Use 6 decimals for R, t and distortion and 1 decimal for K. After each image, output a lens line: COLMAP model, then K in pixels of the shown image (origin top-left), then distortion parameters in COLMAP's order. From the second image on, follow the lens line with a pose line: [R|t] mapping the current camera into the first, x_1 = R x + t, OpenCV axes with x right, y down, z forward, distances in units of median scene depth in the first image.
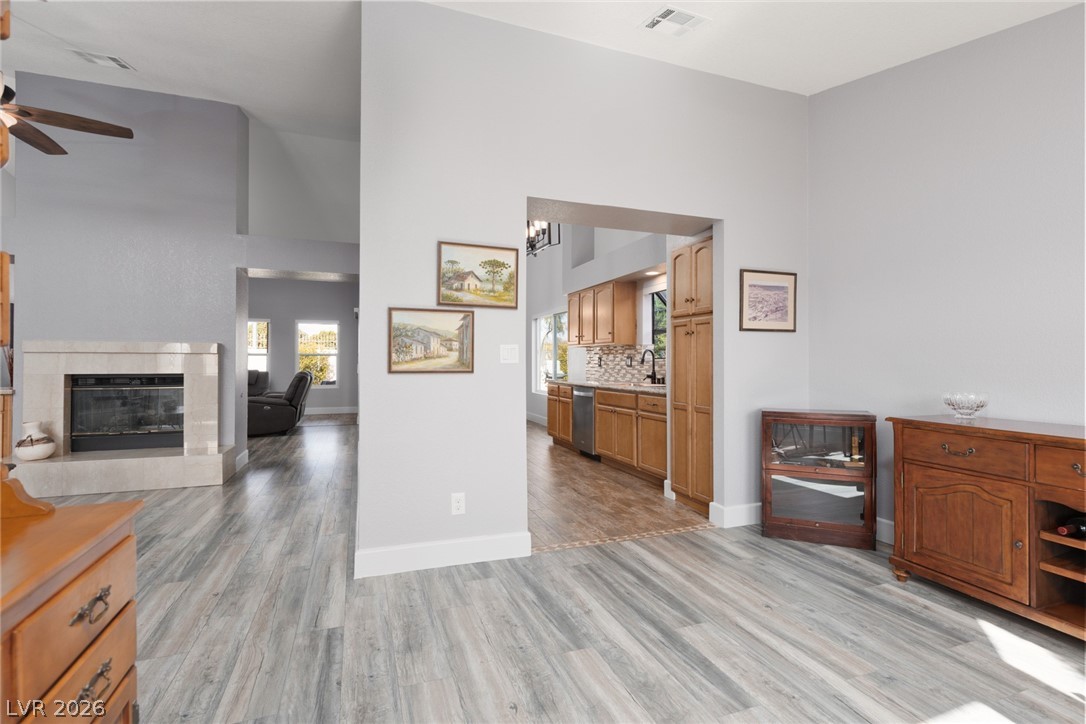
lens RADIAL K [[508.1, 0, 550.7], [0, 508.1, 360.6], [0, 0, 1]] dist [-0.002173, -0.000290]
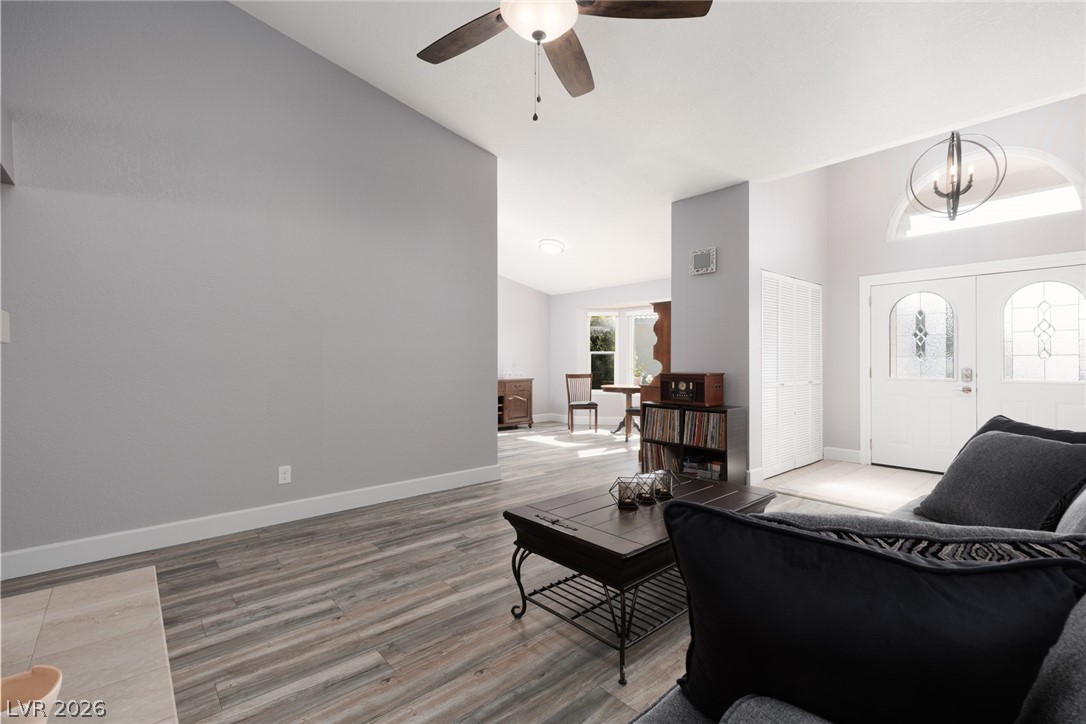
lens RADIAL K [[484.9, 0, 543.9], [0, 484.9, 359.2], [0, 0, 1]] dist [0.001720, 0.000321]
pose [[-0.341073, 0.001935, 0.940035, -1.223098], [-0.000382, 0.999998, -0.002197, -0.003122], [-0.940037, -0.001108, -0.341072, 0.845405]]
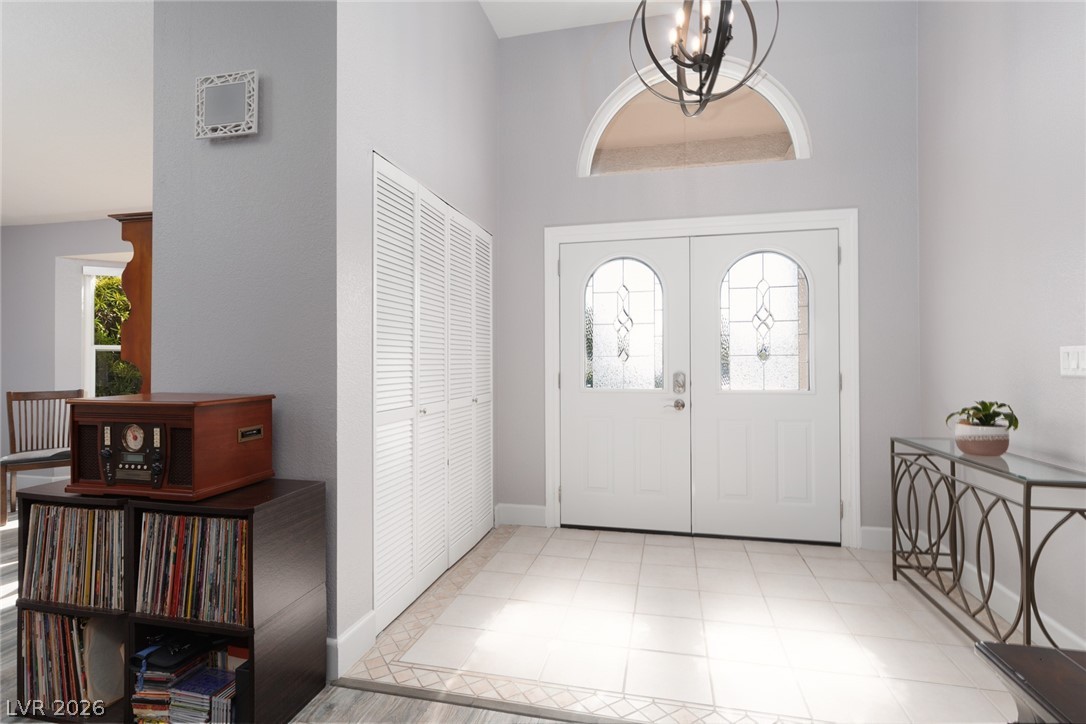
lens RADIAL K [[535.8, 0, 543.0], [0, 535.8, 362.0], [0, 0, 1]] dist [0.000885, 0.000421]
pose [[-0.824868, 0.001224, 0.565324, -0.833362], [0.001796, 0.999998, 0.000456, -0.002834], [-0.565322, 0.001391, -0.824869, 0.393678]]
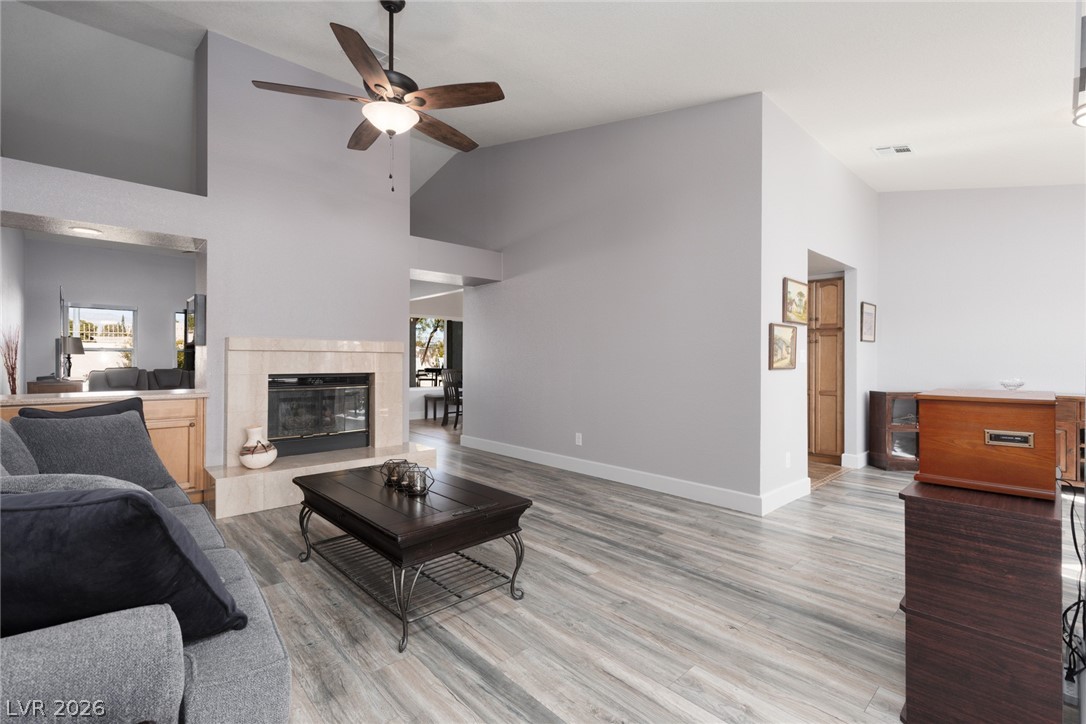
lens RADIAL K [[487.6, 0, 554.0], [0, 487.6, 356.0], [0, 0, 1]] dist [0.007764, -0.000099]
pose [[0.924153, 0.004908, 0.381991, -0.832247], [-0.002899, 0.999979, -0.005833, -0.002058], [-0.382012, 0.004283, 0.924147, -0.017140]]
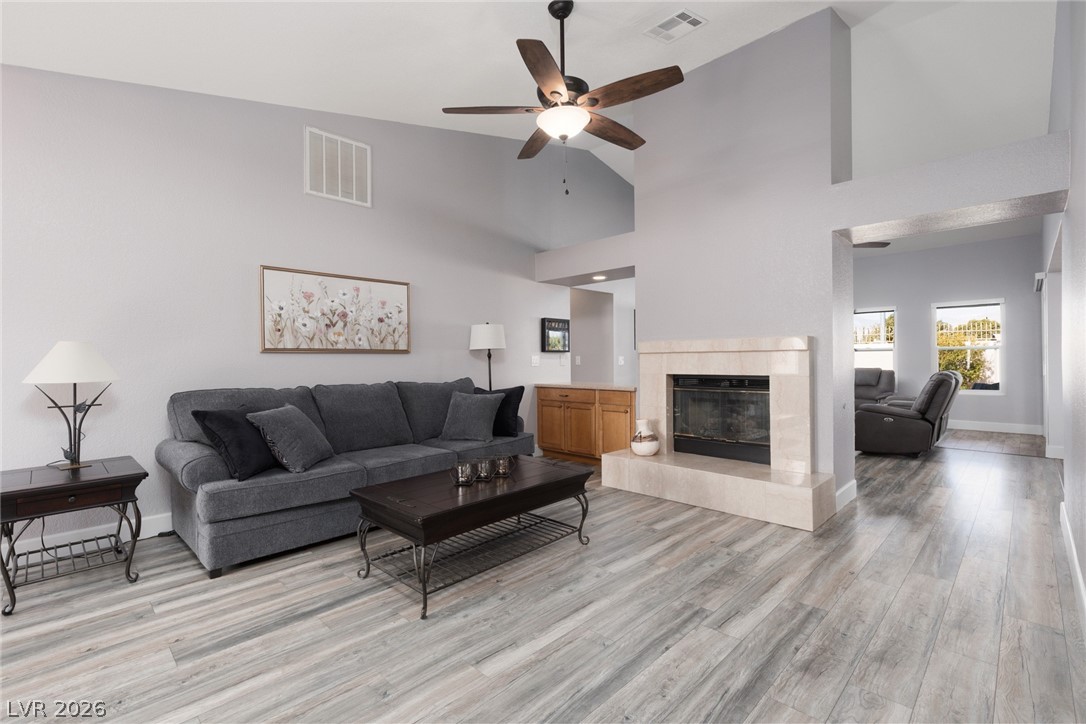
lens RADIAL K [[484.9, 0, 543.9], [0, 484.9, 359.2], [0, 0, 1]] dist [0.001720, 0.000321]
pose [[0.412682, -0.008343, -0.910837, -0.181858], [0.013174, 0.999908, -0.003190, -0.002783], [0.910780, -0.010683, 0.412754, 0.384333]]
